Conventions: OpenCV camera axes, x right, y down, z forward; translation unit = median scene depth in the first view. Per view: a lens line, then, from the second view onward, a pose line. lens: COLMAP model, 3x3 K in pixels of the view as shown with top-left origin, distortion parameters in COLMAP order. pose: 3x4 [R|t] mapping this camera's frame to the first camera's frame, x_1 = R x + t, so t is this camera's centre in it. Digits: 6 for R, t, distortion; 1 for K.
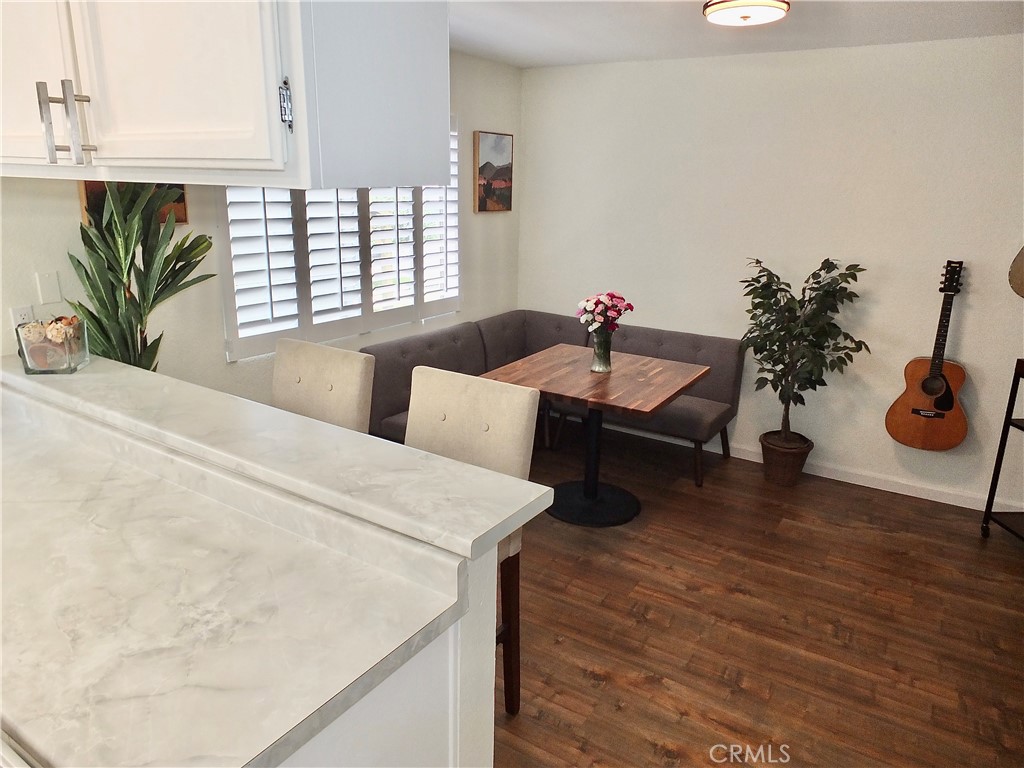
lens RADIAL K [[707.7, 0, 512.6], [0, 707.7, 389.8], [0, 0, 1]] dist [-0.034509, 0.003804]
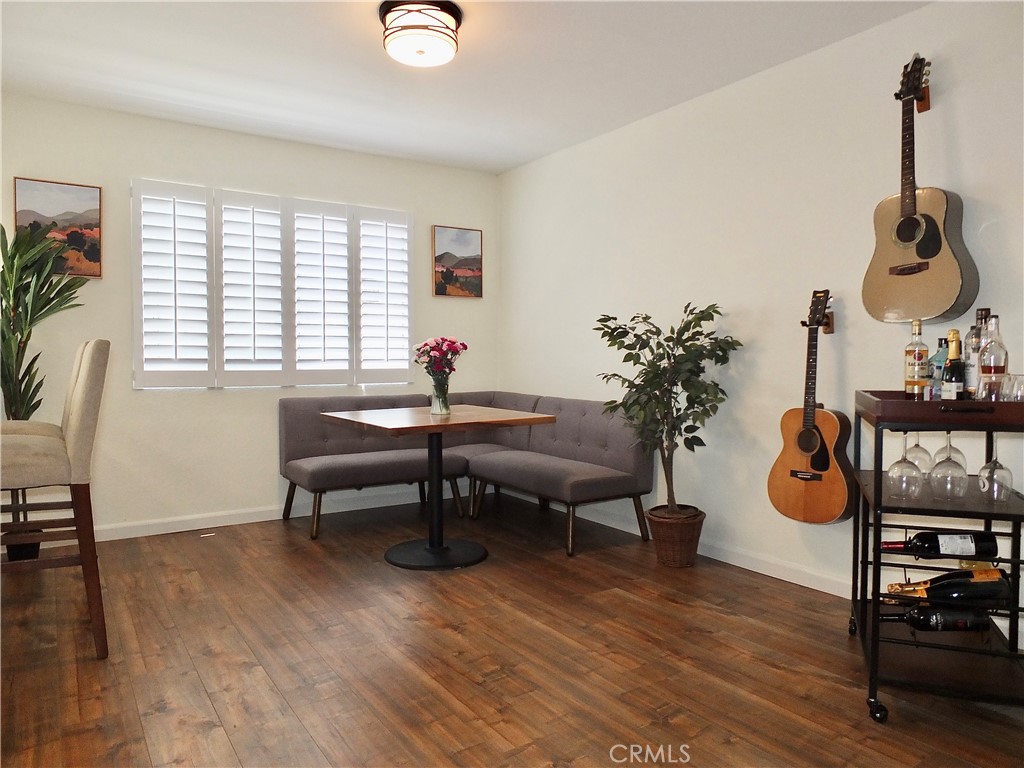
lens RADIAL K [[707.7, 0, 518.9], [0, 707.7, 384.6], [0, 0, 1]] dist [-0.034509, 0.003804]
pose [[0.917948, -0.005520, -0.396663, 0.600974], [-0.093029, 0.969025, -0.228771, 0.145848], [0.385639, 0.246901, 0.889001, 0.123581]]
